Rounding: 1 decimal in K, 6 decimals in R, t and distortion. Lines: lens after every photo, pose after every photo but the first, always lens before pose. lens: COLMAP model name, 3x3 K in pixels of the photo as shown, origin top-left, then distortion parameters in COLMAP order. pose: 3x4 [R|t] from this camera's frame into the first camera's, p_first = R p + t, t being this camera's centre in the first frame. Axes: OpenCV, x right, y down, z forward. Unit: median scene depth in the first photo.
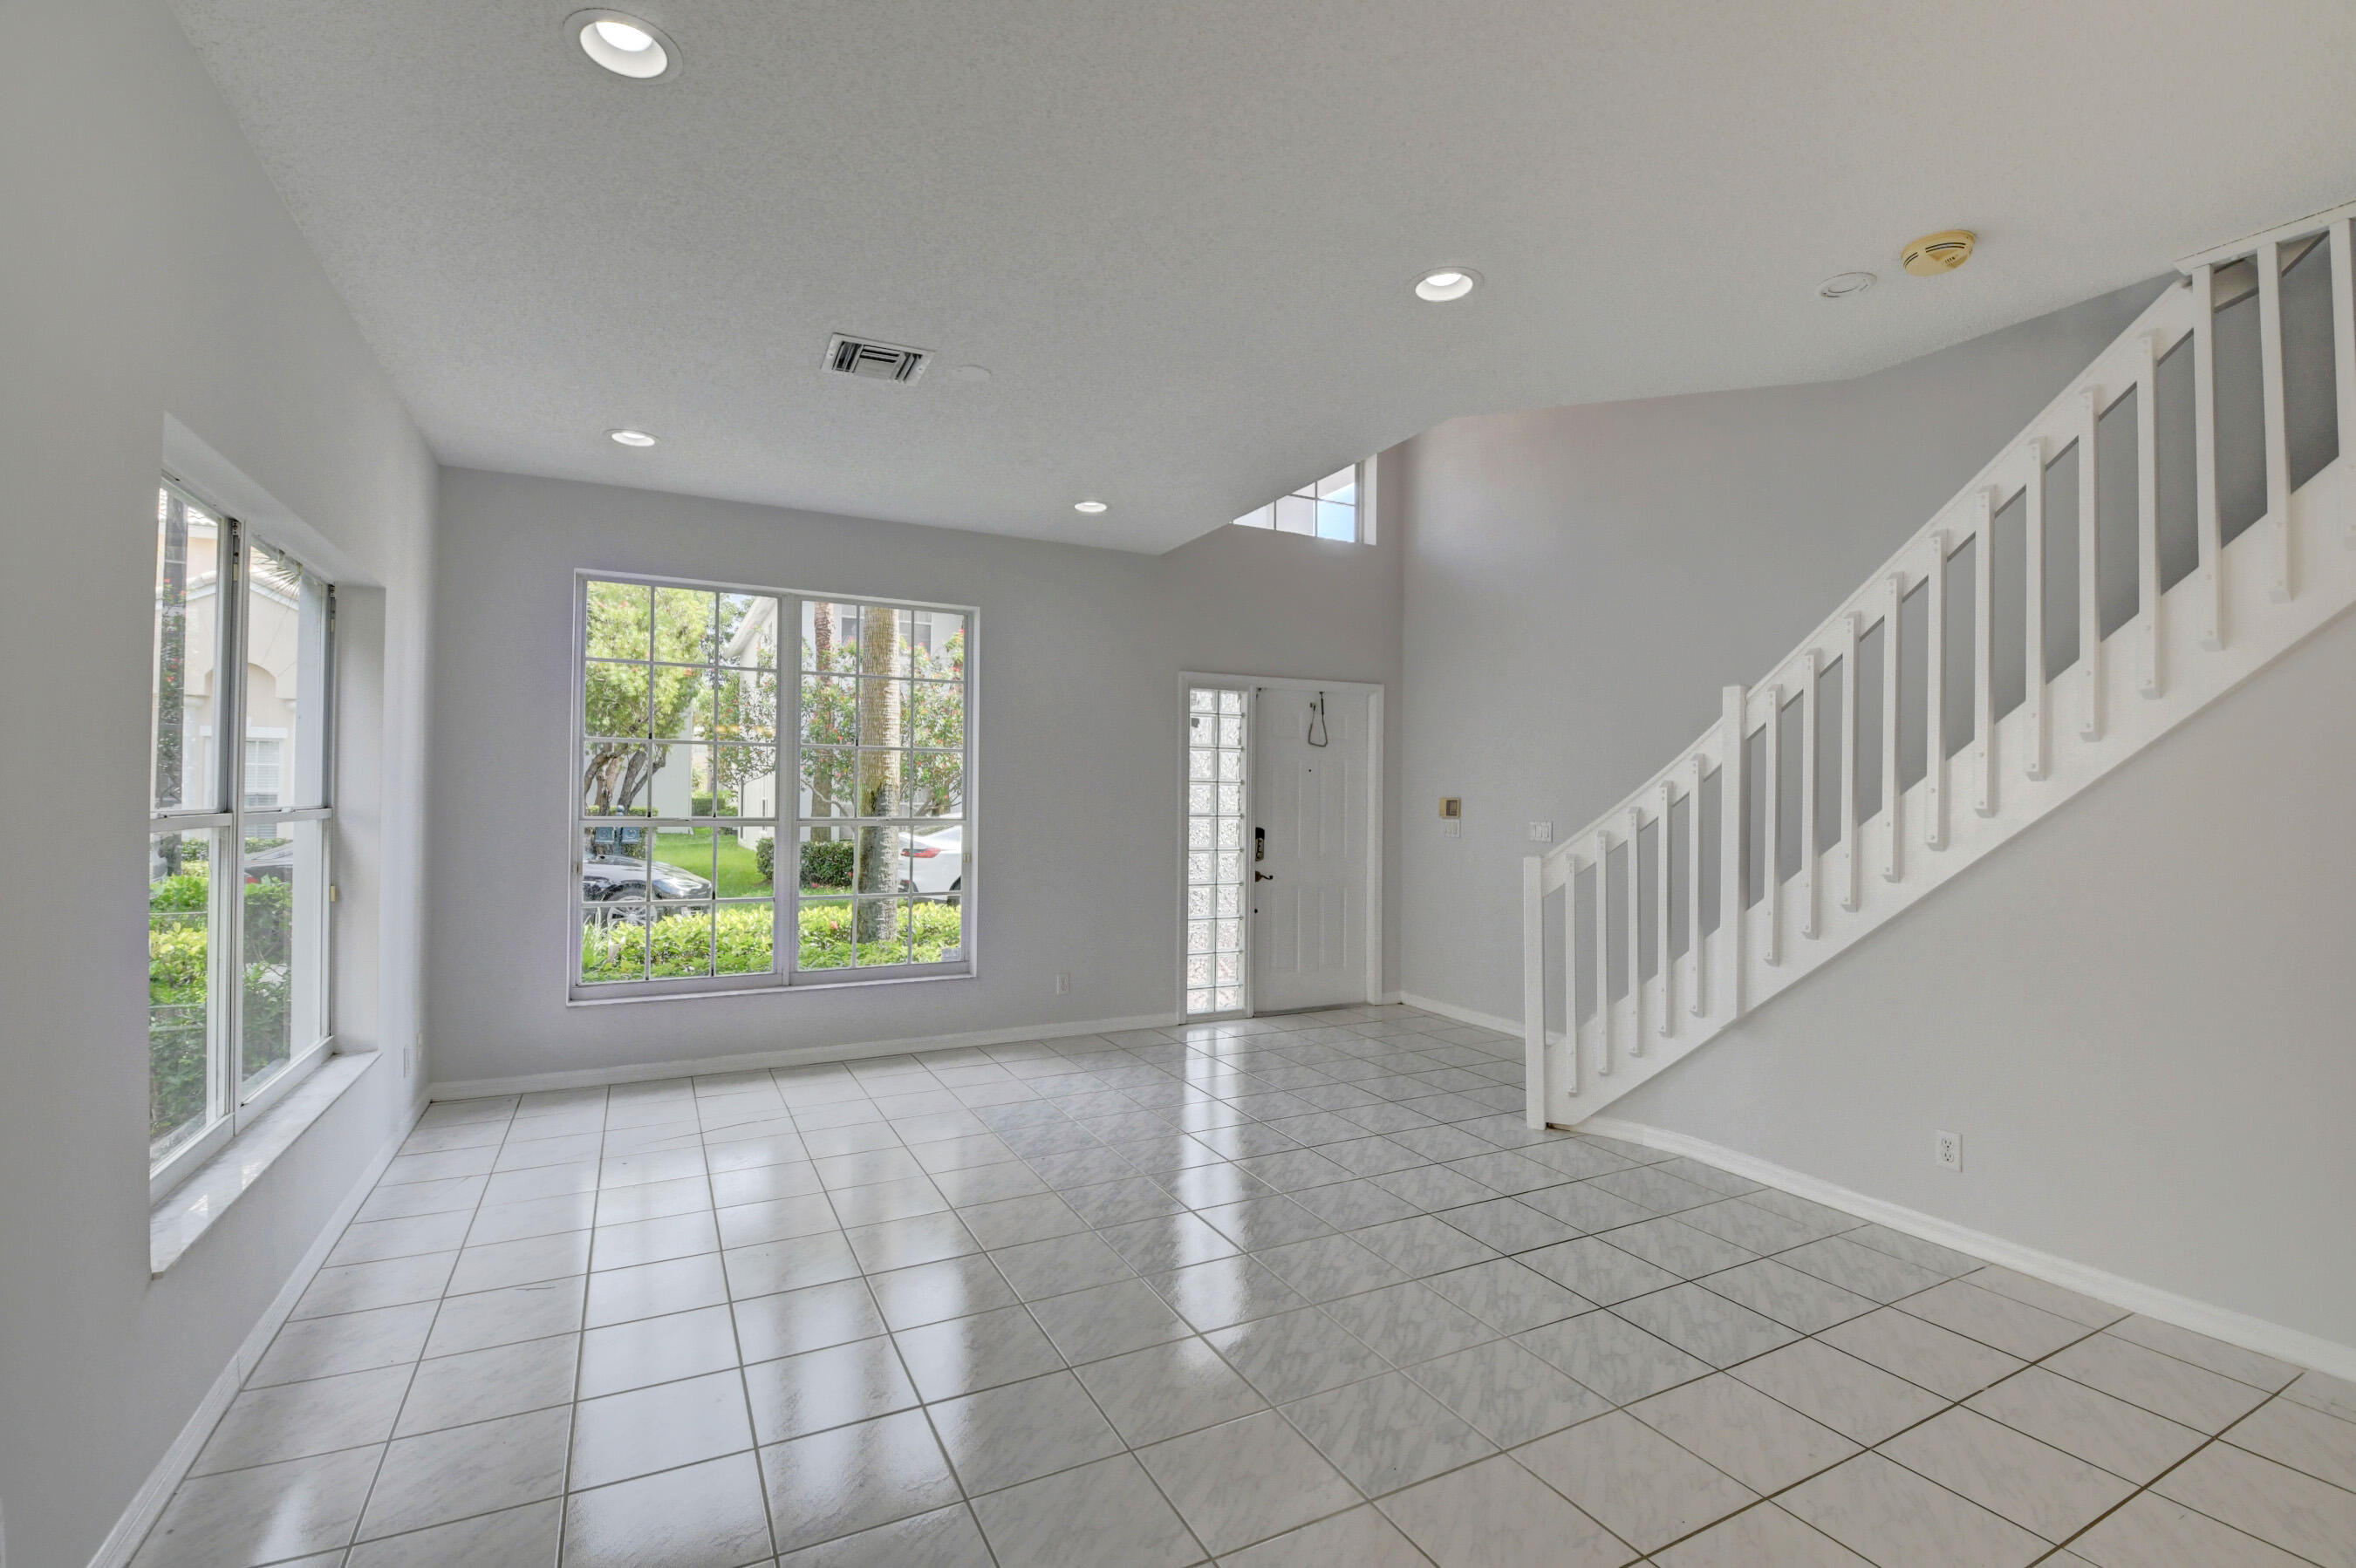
lens RADIAL K [[1034.1, 0, 1176.4], [0, 1034.1, 787.1], [0, 0, 1]] dist [0.016202, -0.025317]
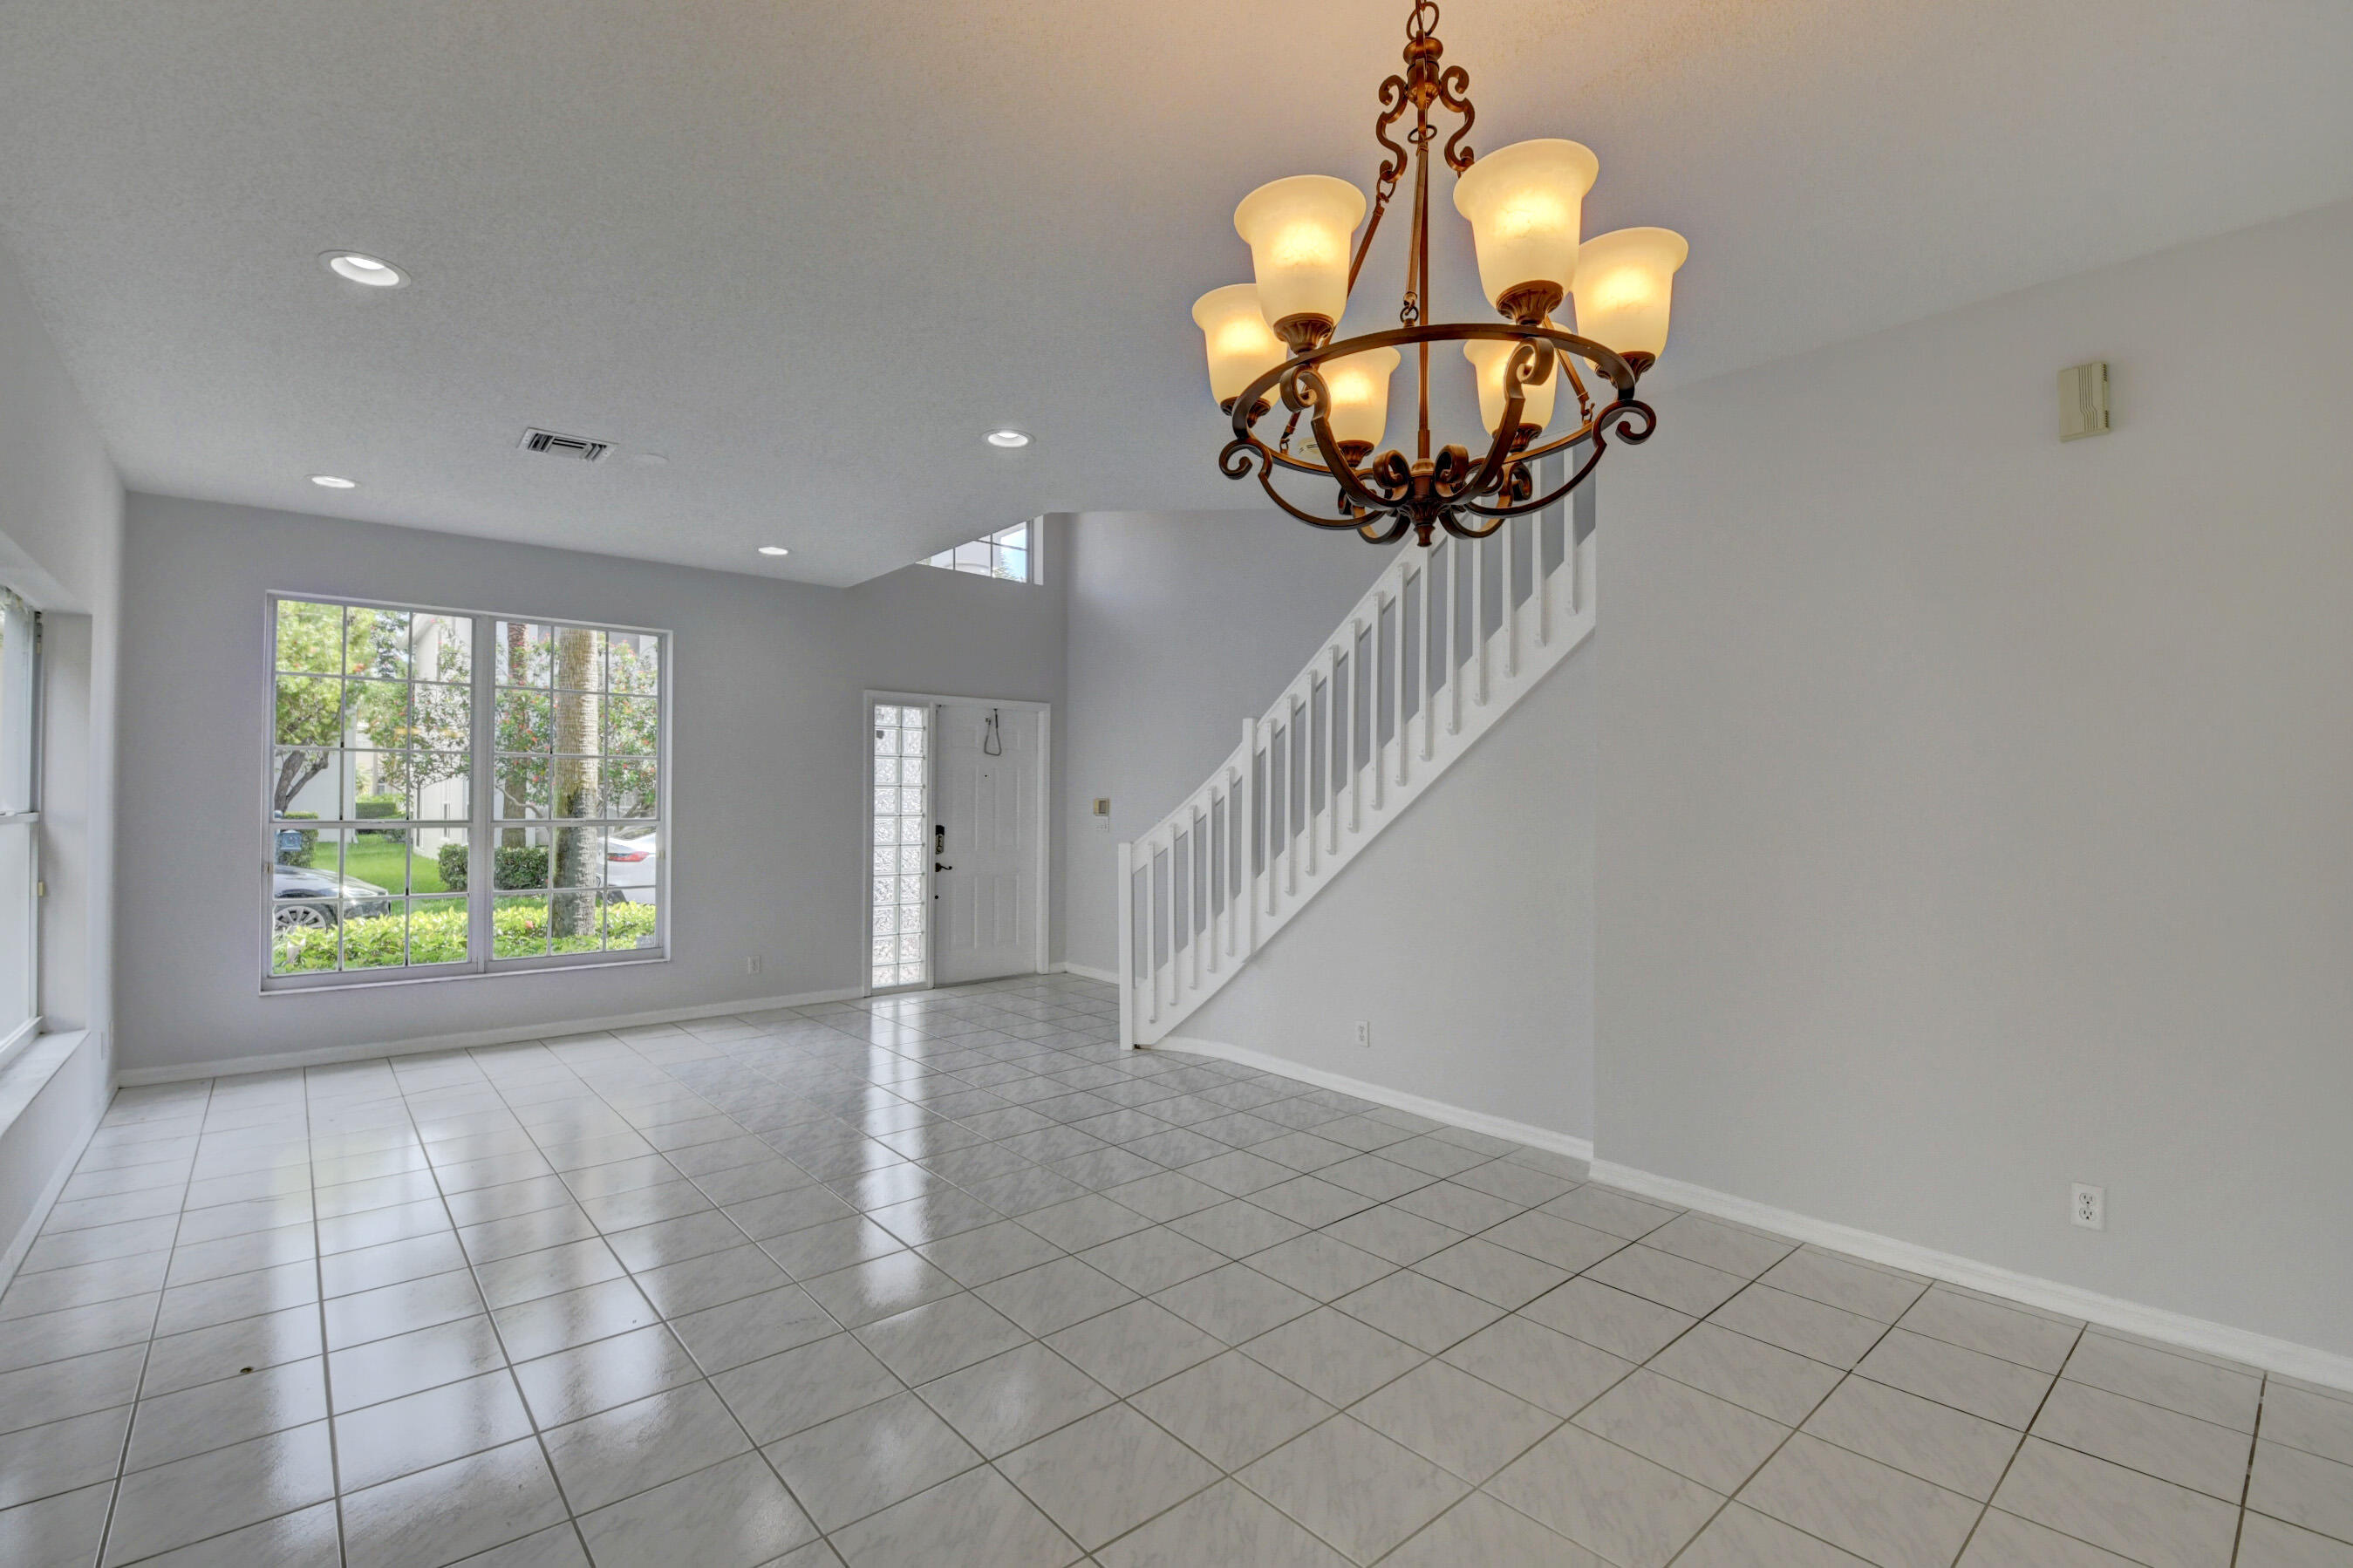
lens RADIAL K [[1032.9, 0, 1174.9], [0, 1032.9, 787.1], [0, 0, 1]] dist [0.016202, -0.025317]
pose [[0.971689, -0.001470, 0.236260, 0.064657], [0.001701, 0.999998, -0.000772, -0.002299], [-0.236258, 0.001152, 0.971690, -0.194646]]
